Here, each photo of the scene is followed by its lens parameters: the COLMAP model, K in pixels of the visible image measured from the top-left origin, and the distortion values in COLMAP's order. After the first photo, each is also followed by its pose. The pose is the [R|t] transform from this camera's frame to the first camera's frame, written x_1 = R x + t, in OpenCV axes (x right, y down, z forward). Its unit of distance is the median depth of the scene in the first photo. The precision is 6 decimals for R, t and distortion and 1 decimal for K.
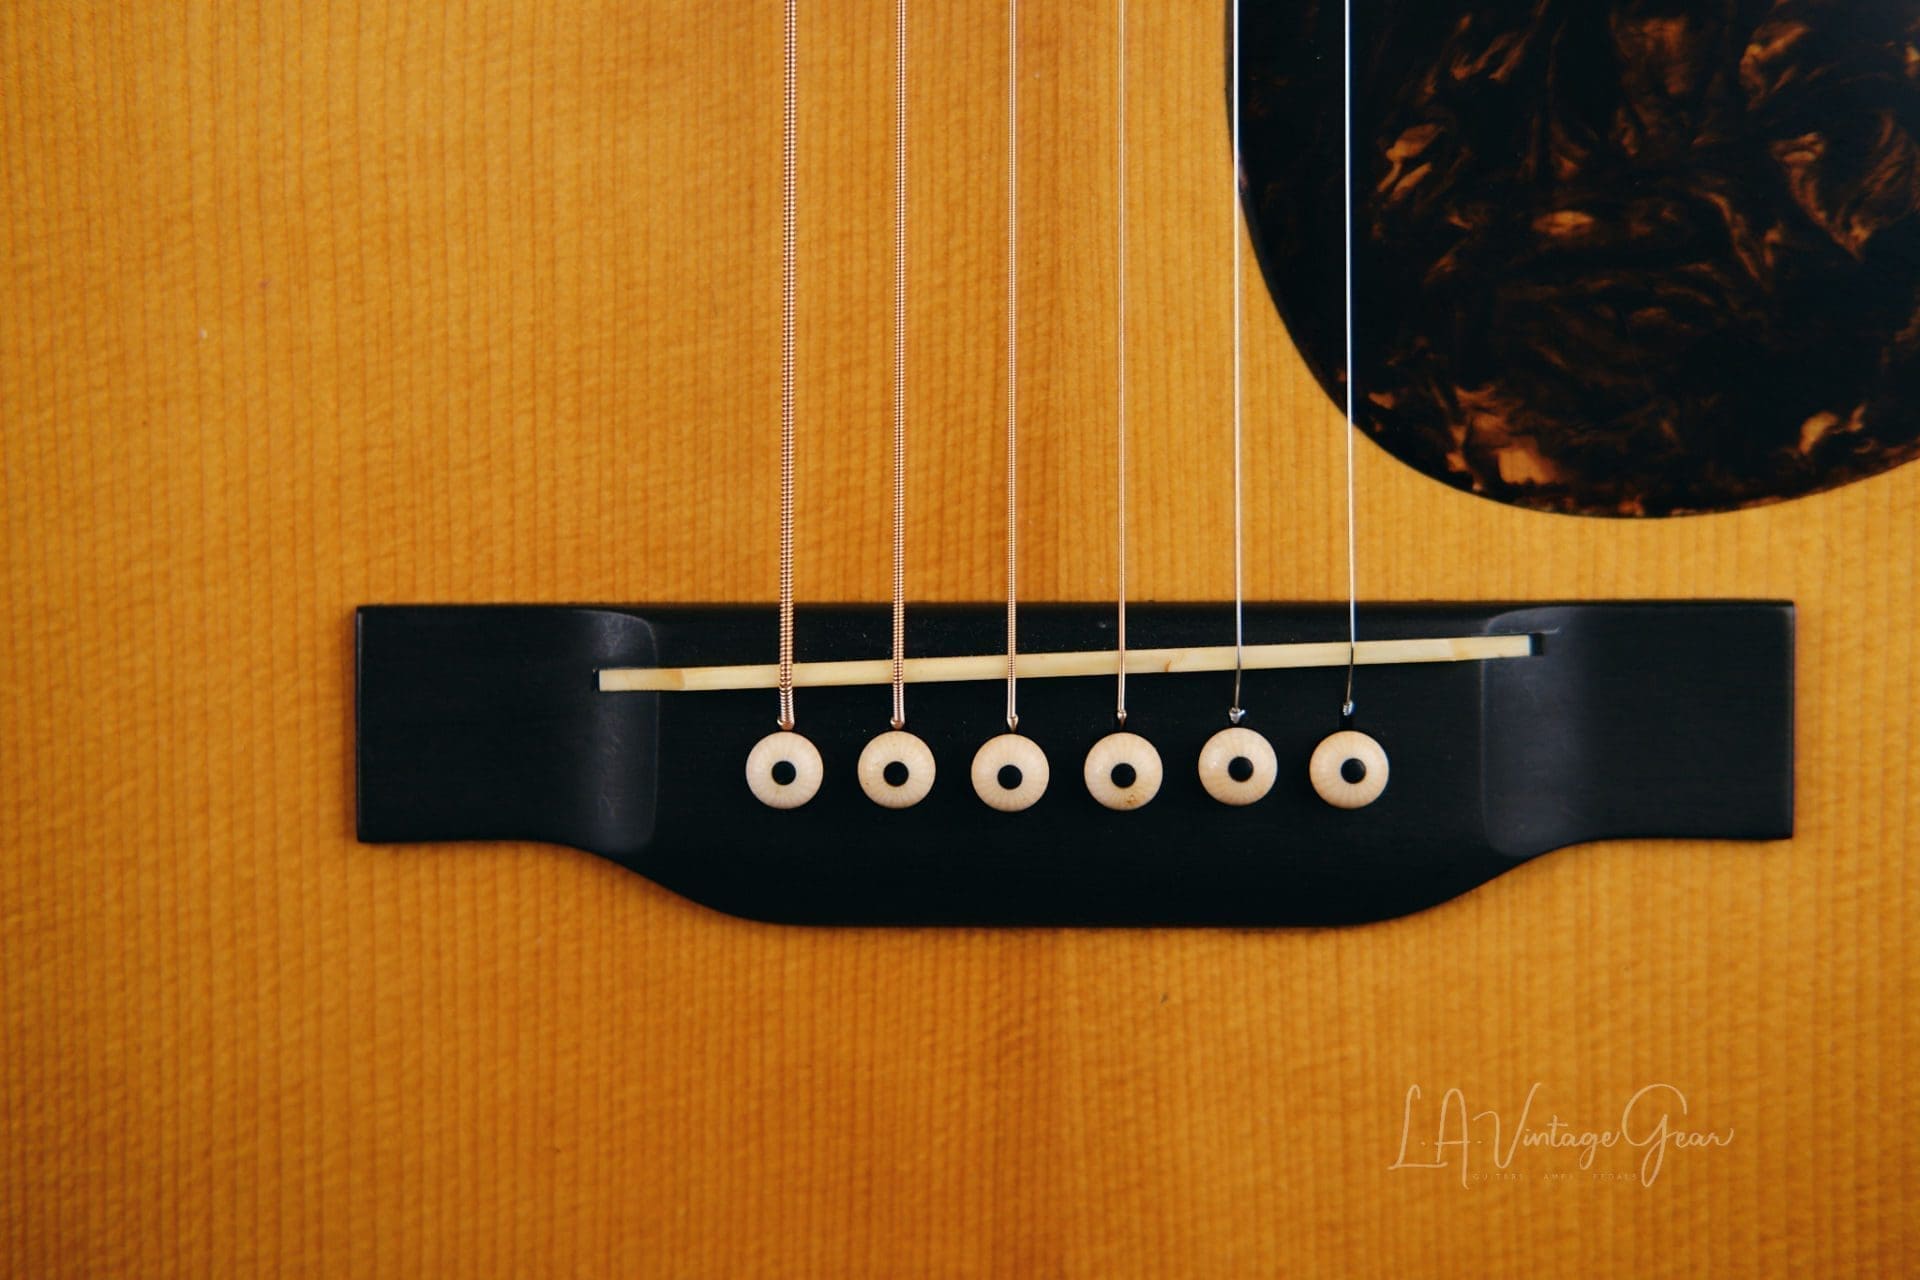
lens RADIAL K [[3274.9, 0, 940.1], [0, 3274.9, 660.3], [0, 0, 1]] dist [0.230766, 0.000000]
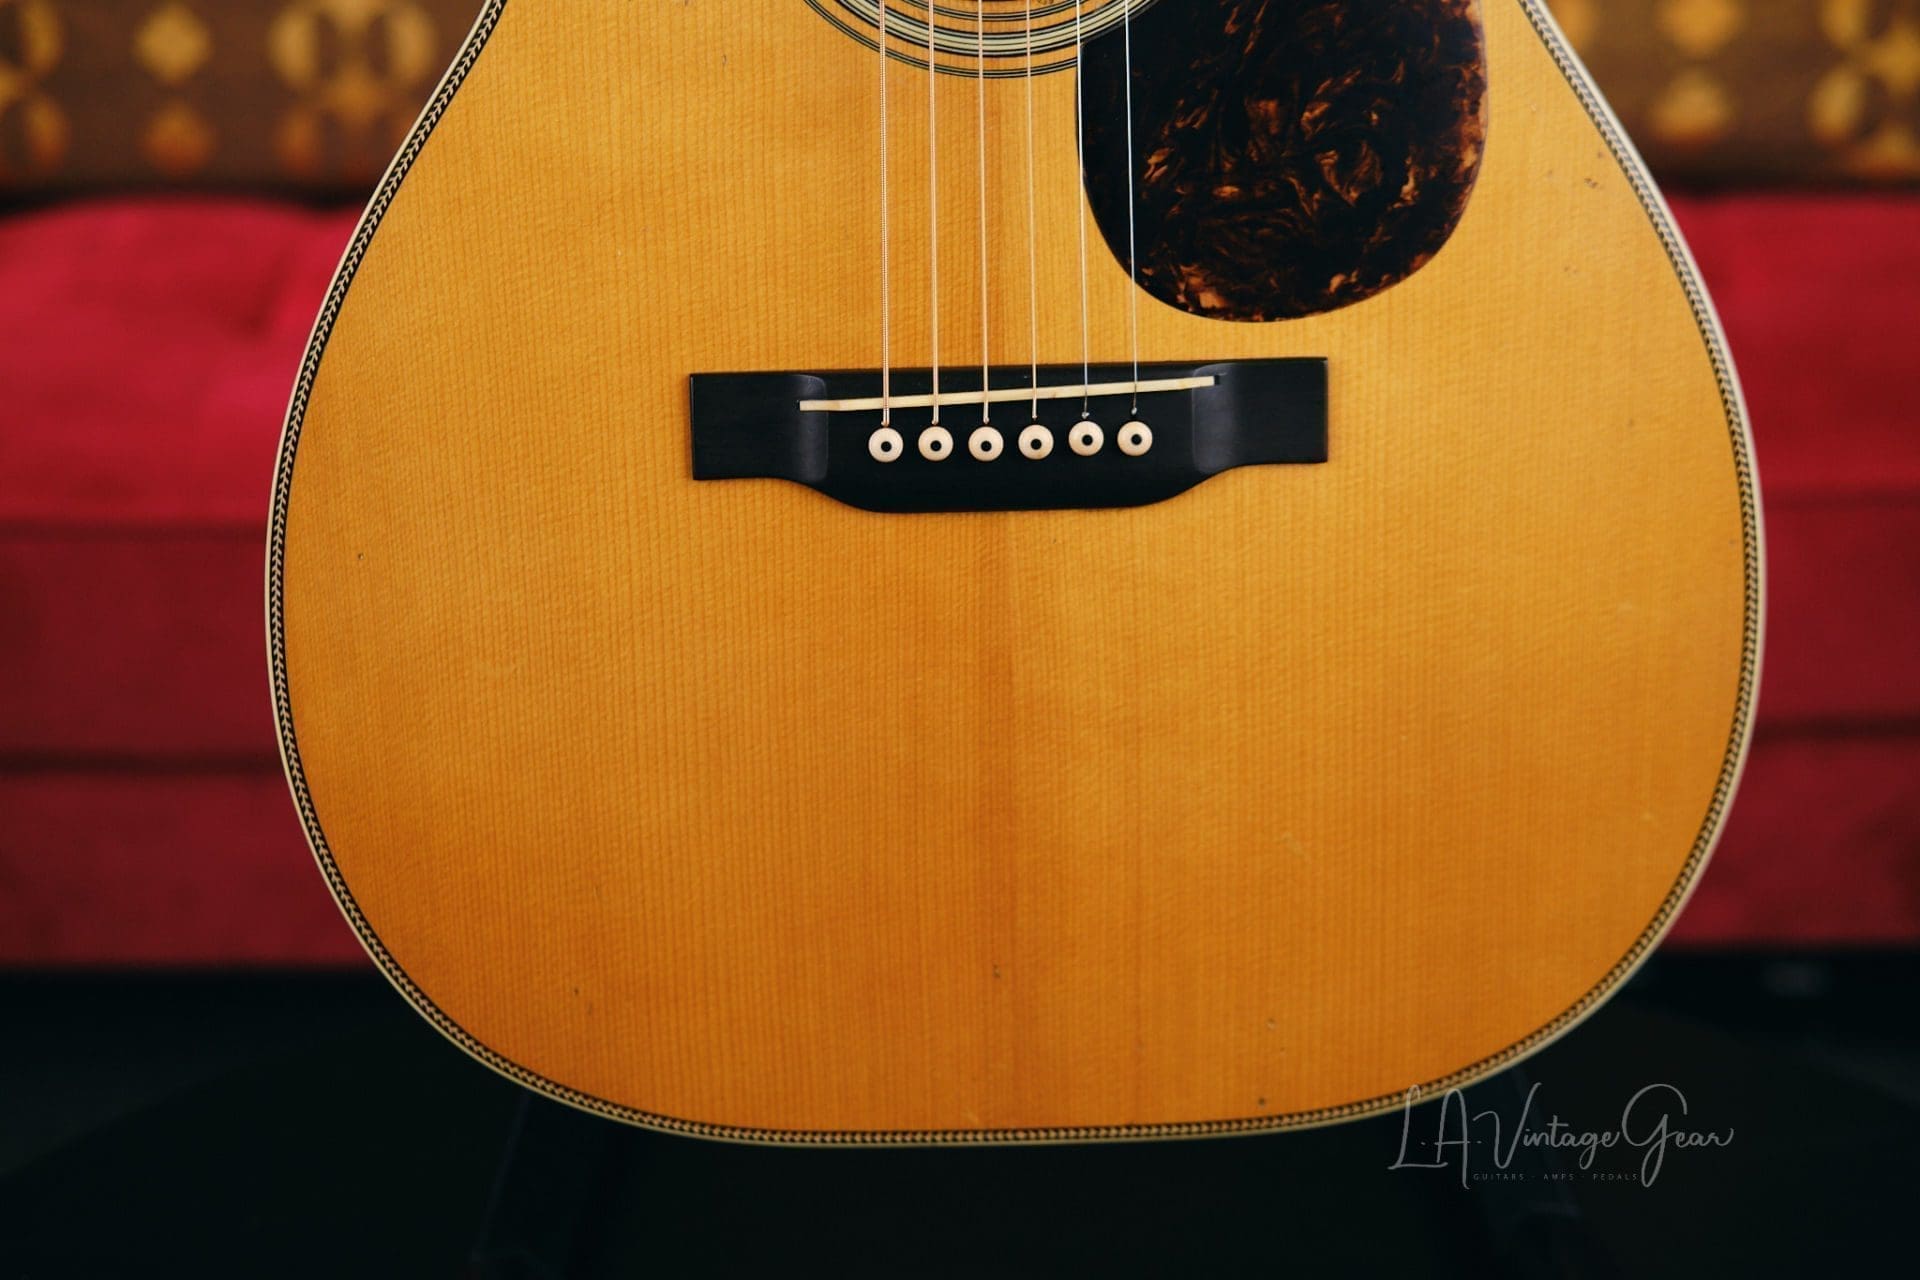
lens RADIAL K [[3203.1, 0, 905.6], [0, 3203.1, 647.2], [0, 0, 1]] dist [0.173689, 0.000000]
pose [[0.999214, -0.026388, 0.029566, -0.100417], [0.021968, 0.989771, 0.140960, -0.136834], [-0.032983, -0.140200, 0.989574, -1.180177]]
